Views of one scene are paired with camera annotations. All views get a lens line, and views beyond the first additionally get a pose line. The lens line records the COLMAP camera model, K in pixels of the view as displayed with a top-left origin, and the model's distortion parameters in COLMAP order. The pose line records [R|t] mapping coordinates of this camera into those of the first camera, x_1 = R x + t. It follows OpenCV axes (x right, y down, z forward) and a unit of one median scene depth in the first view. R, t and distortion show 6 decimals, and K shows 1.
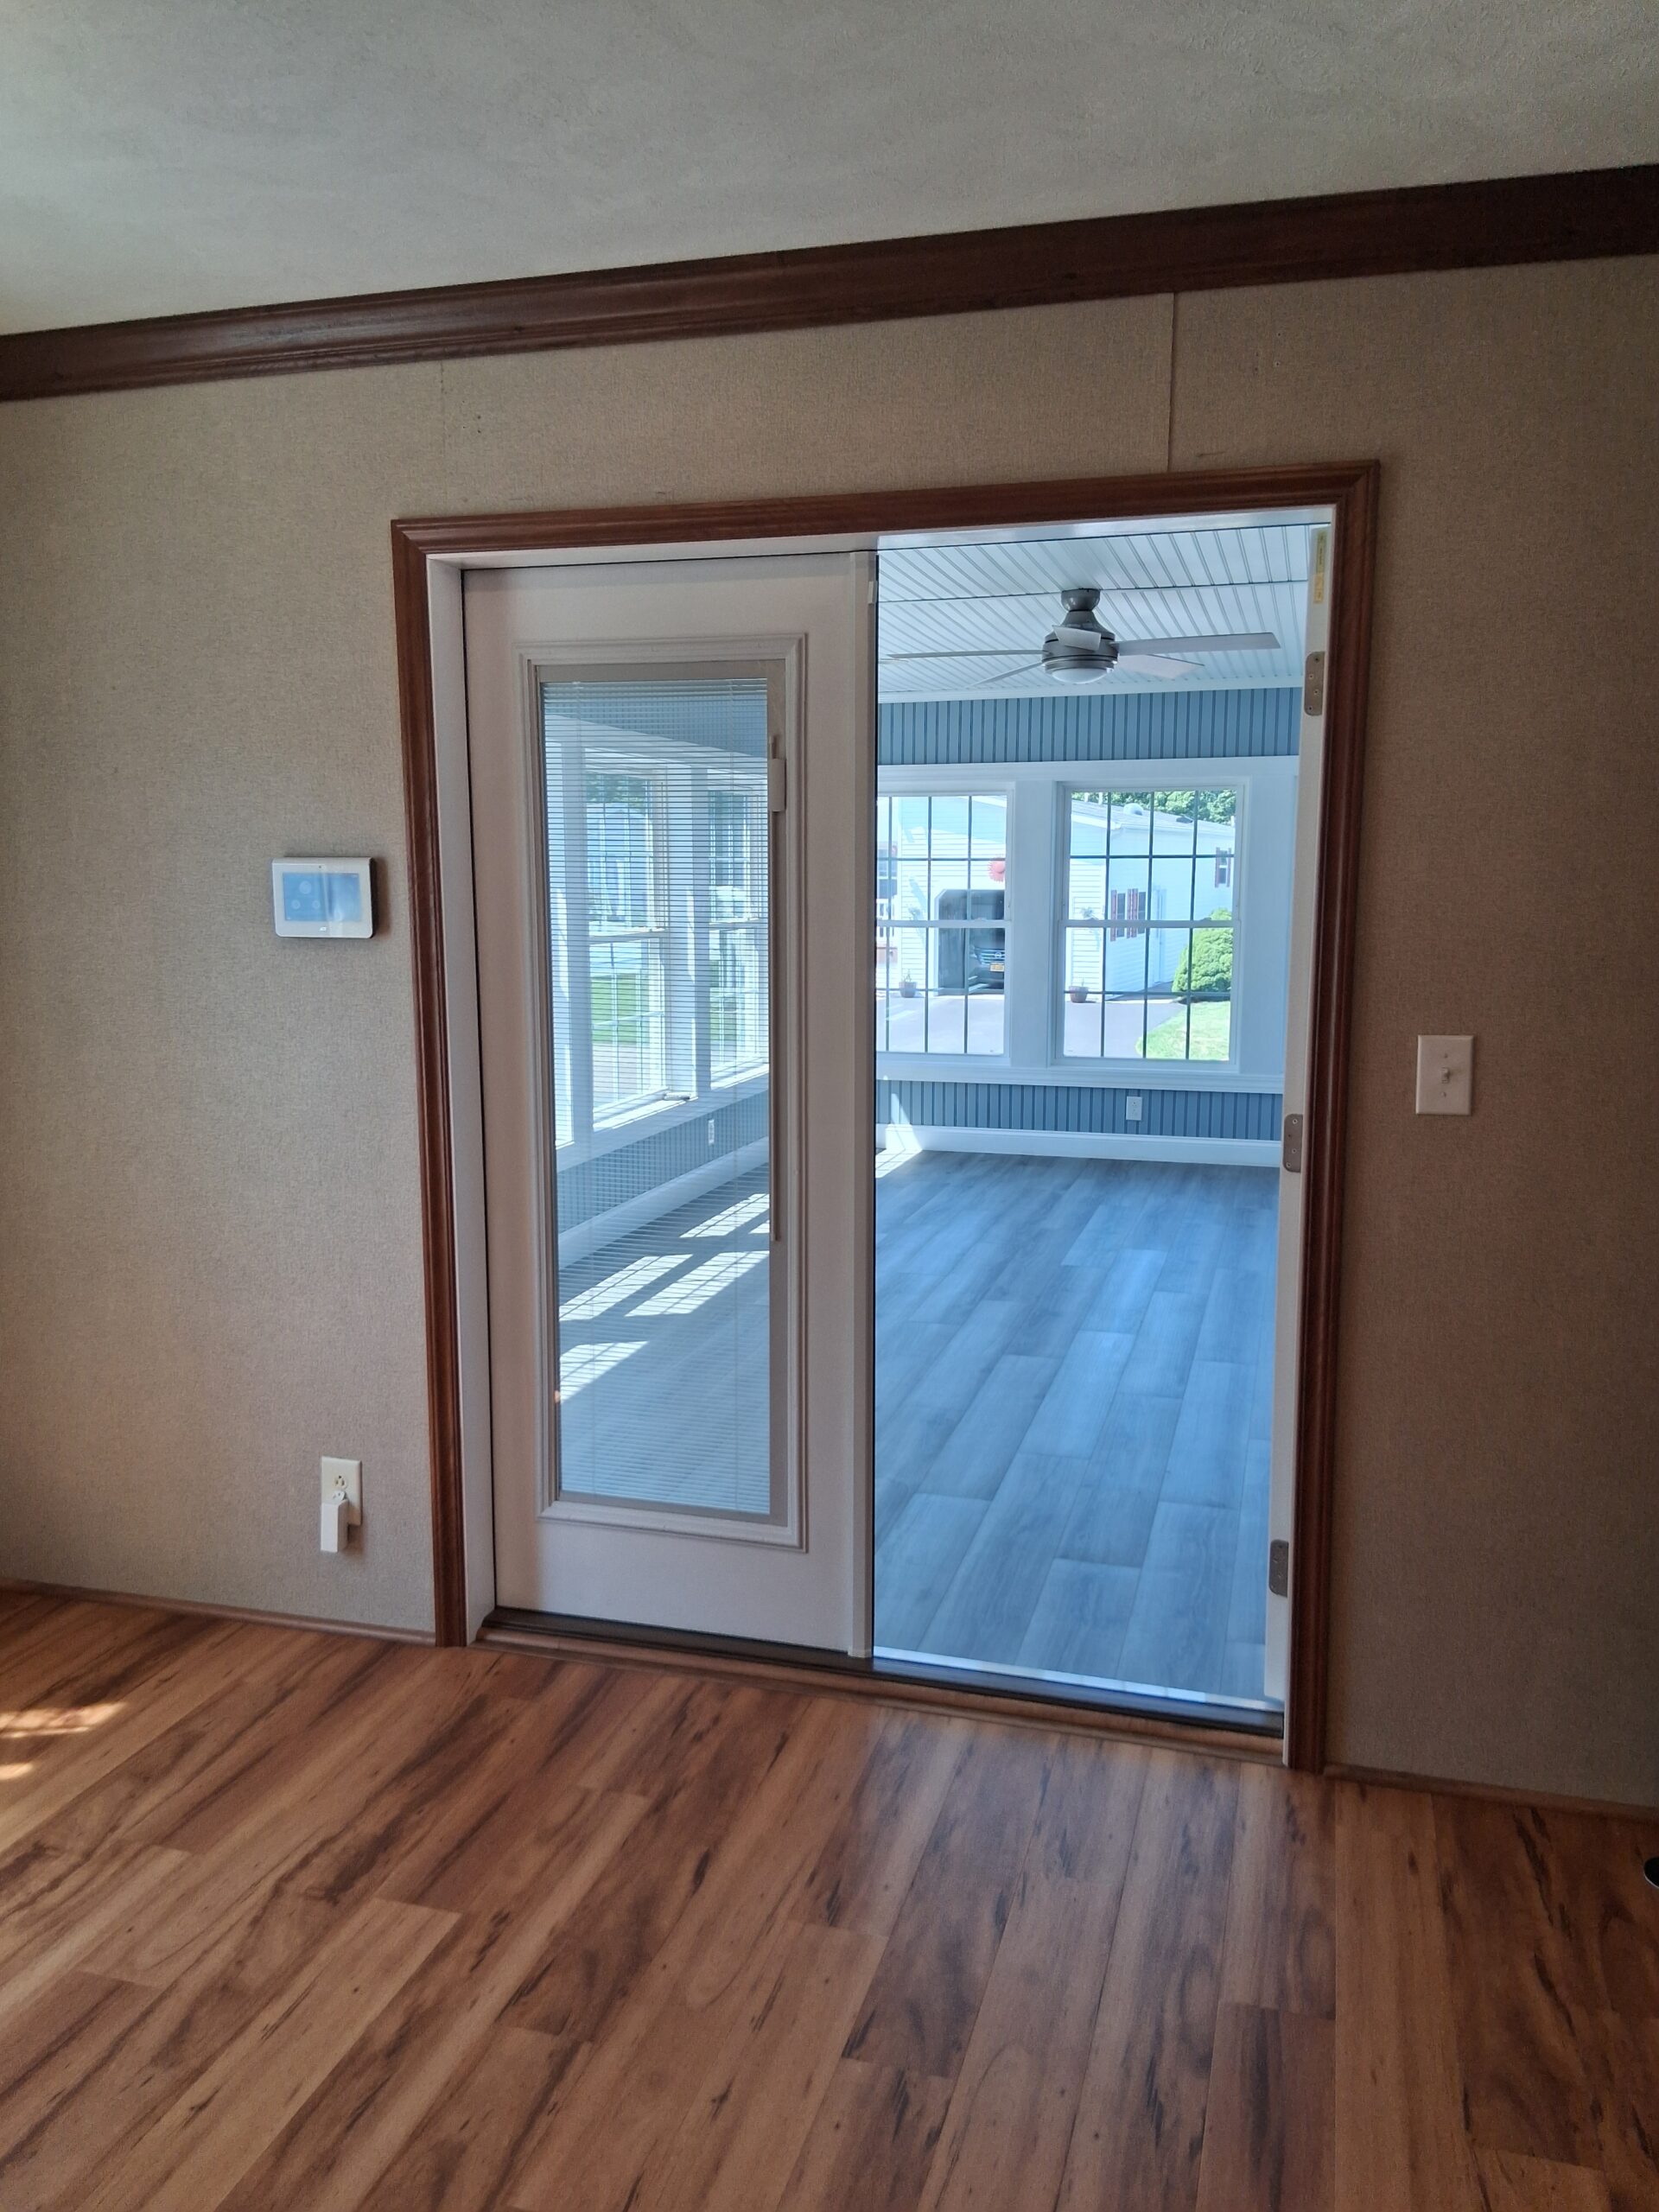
lens RADIAL K [[1663.8, 0, 838.0], [0, 1663.8, 1114.1], [0, 0, 1]] dist [0.126794, -0.211684]
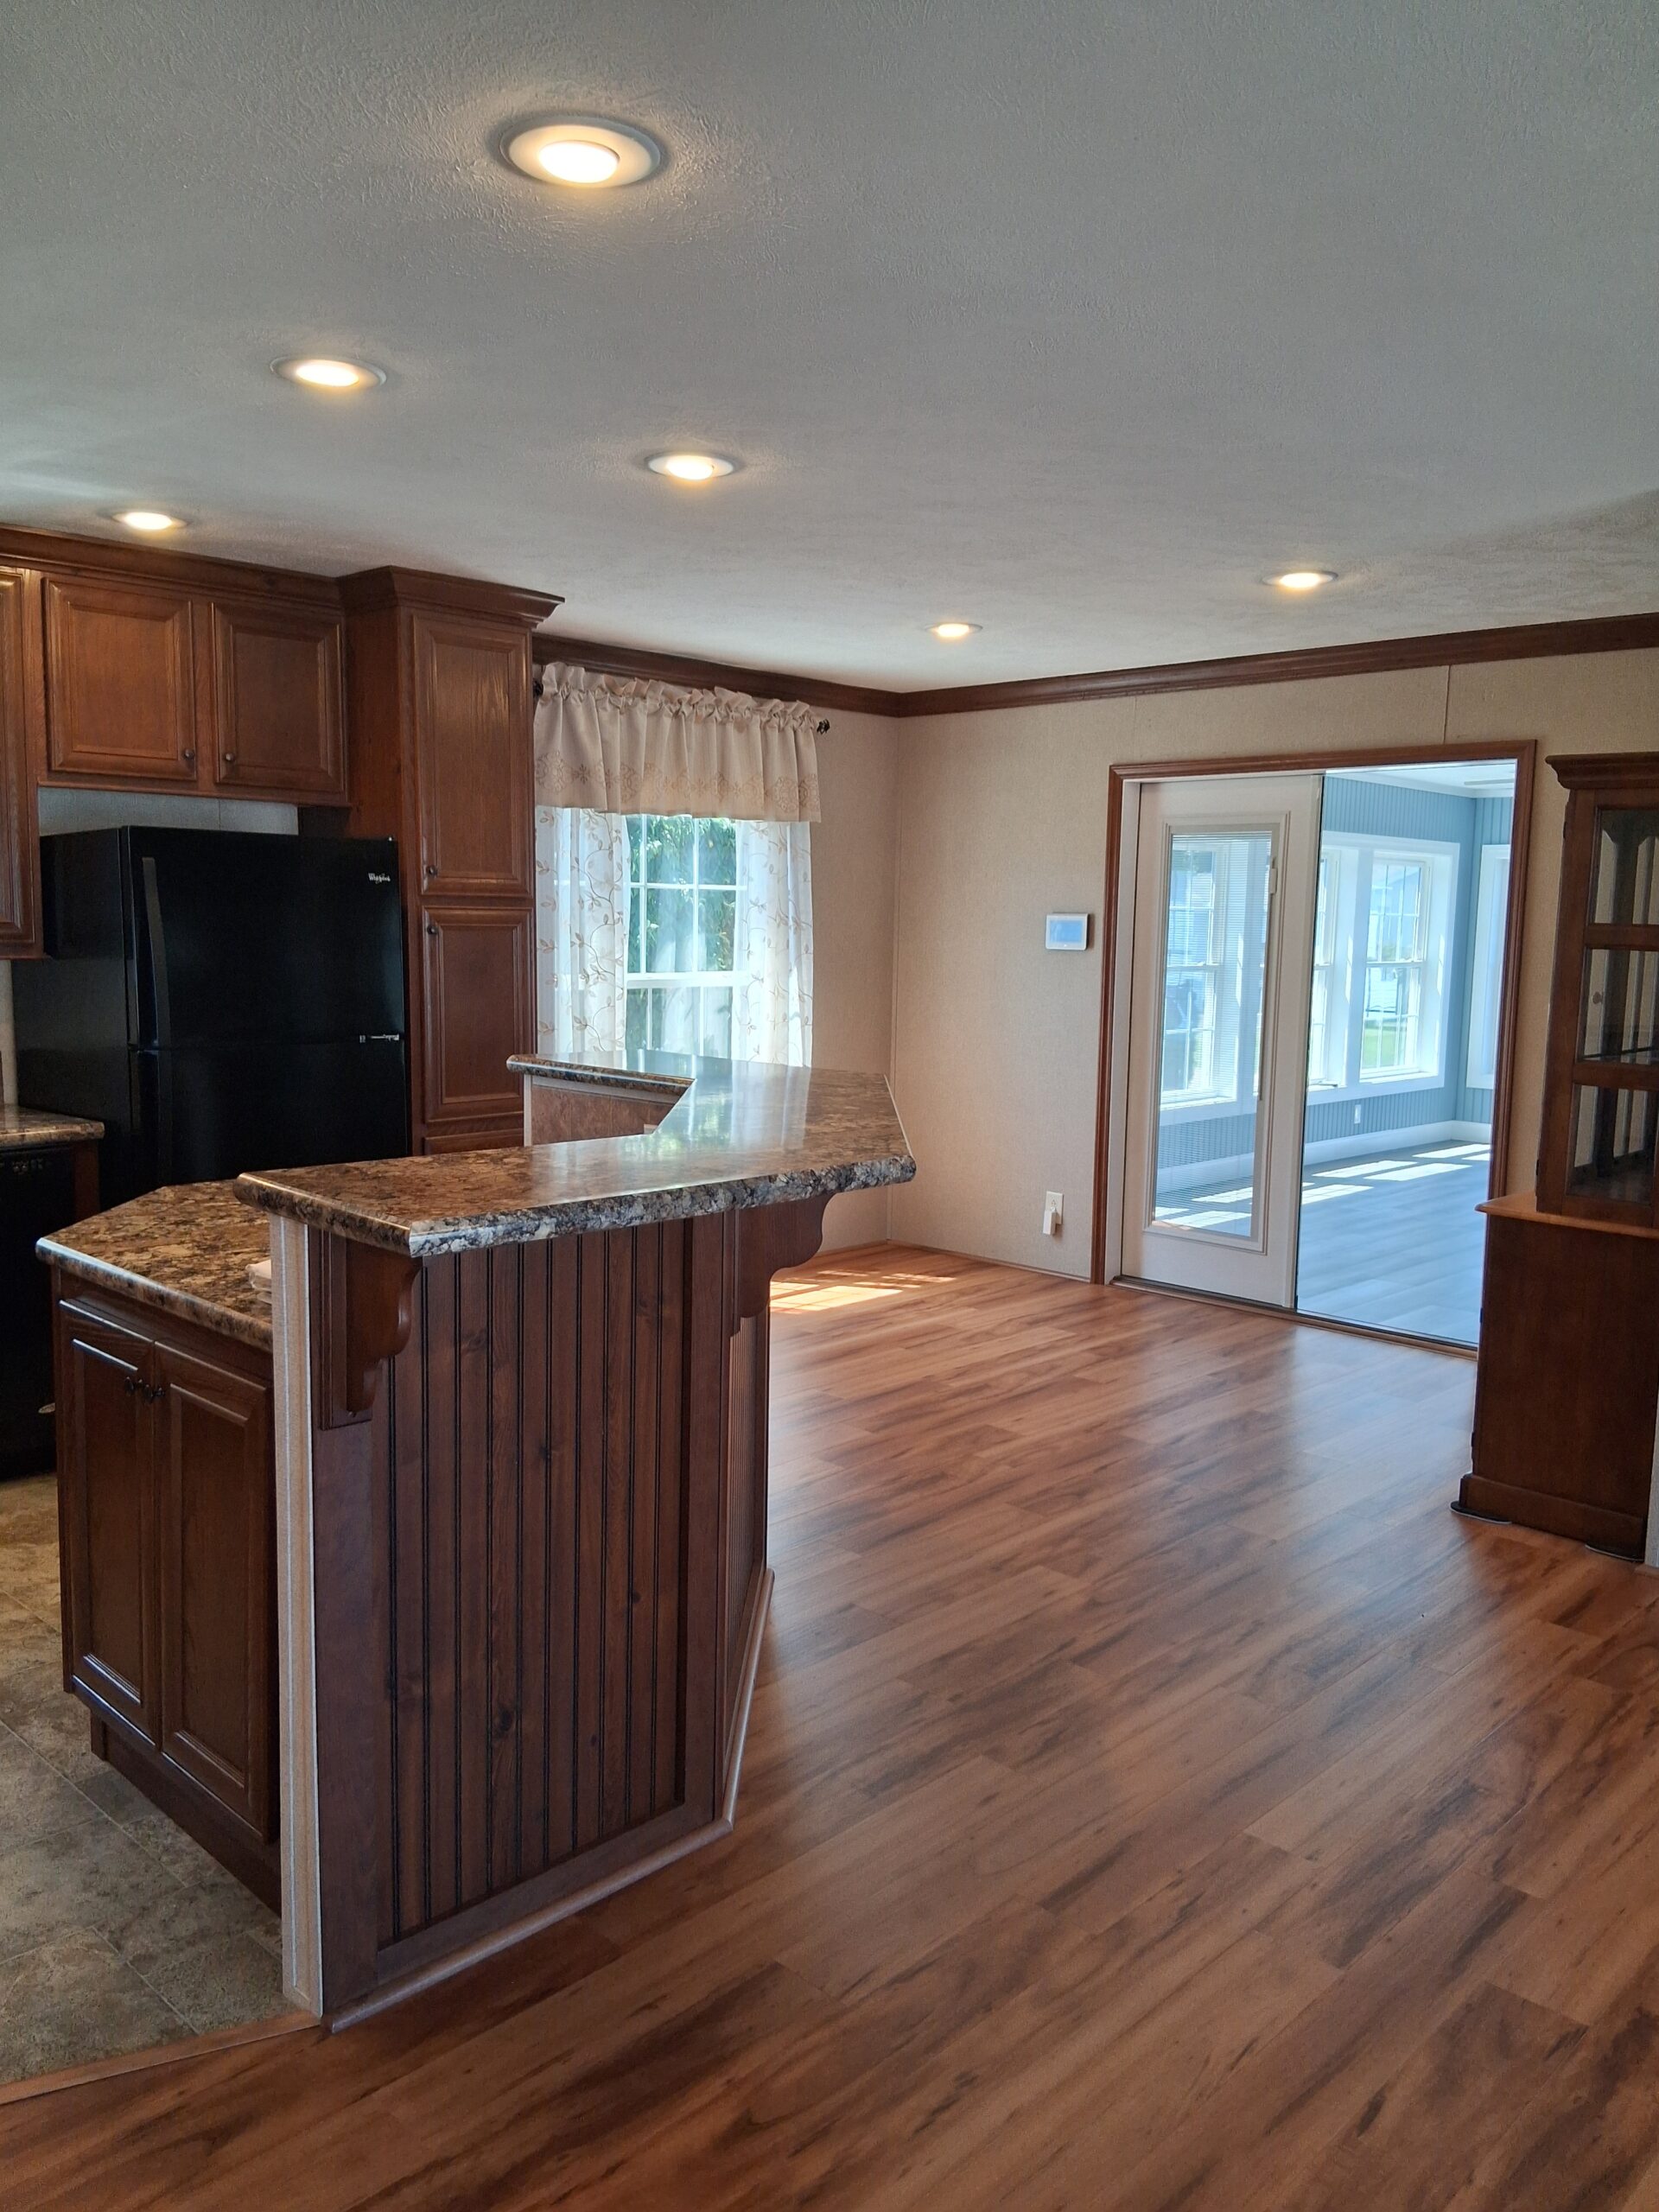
lens RADIAL K [[1663.8, 0, 838.0], [0, 1663.8, 1114.1], [0, 0, 1]] dist [0.126794, -0.211684]
pose [[0.887855, 0.068949, -0.454928, 0.448016], [-0.083999, 0.996382, -0.012925, 0.164814], [0.452391, 0.049689, 0.890435, -1.092453]]
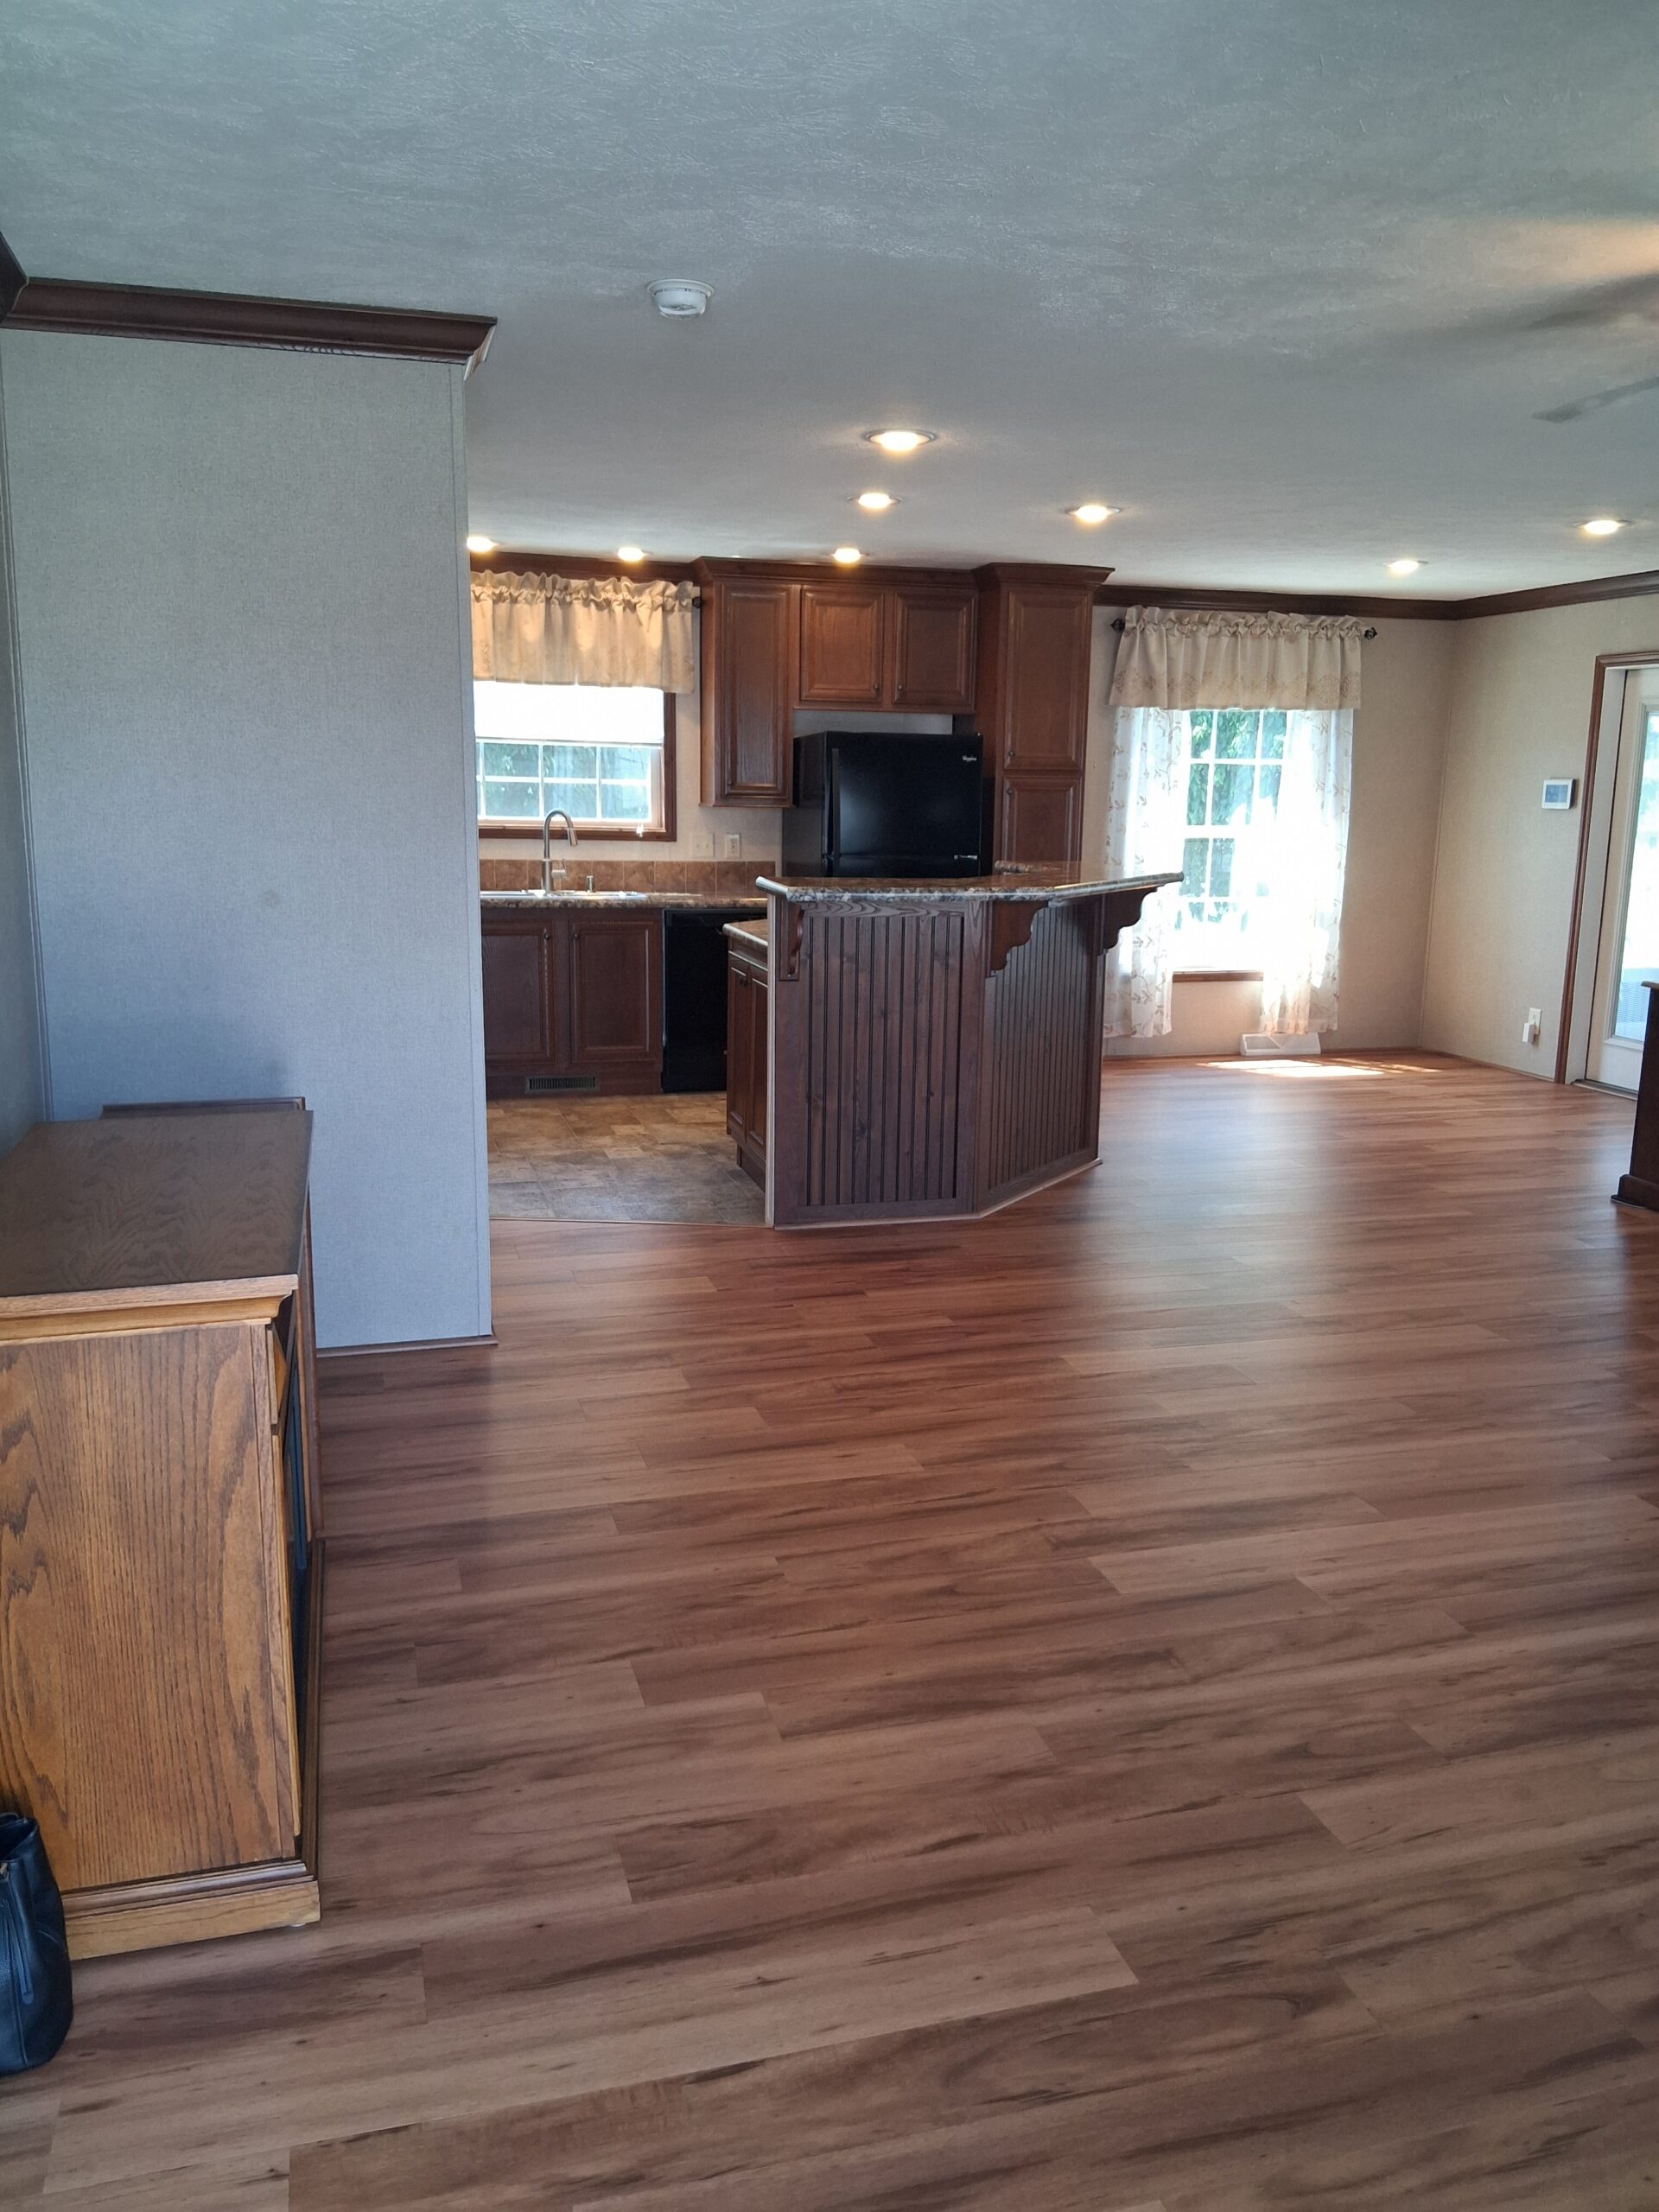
lens RADIAL K [[1663.8, 0, 838.0], [0, 1663.8, 1114.1], [0, 0, 1]] dist [0.126794, -0.211684]
pose [[0.536871, 0.168789, -0.826607, 1.416870], [-0.139697, 0.984042, 0.110205, 0.241099], [0.832018, 0.056309, 0.551883, -1.446722]]
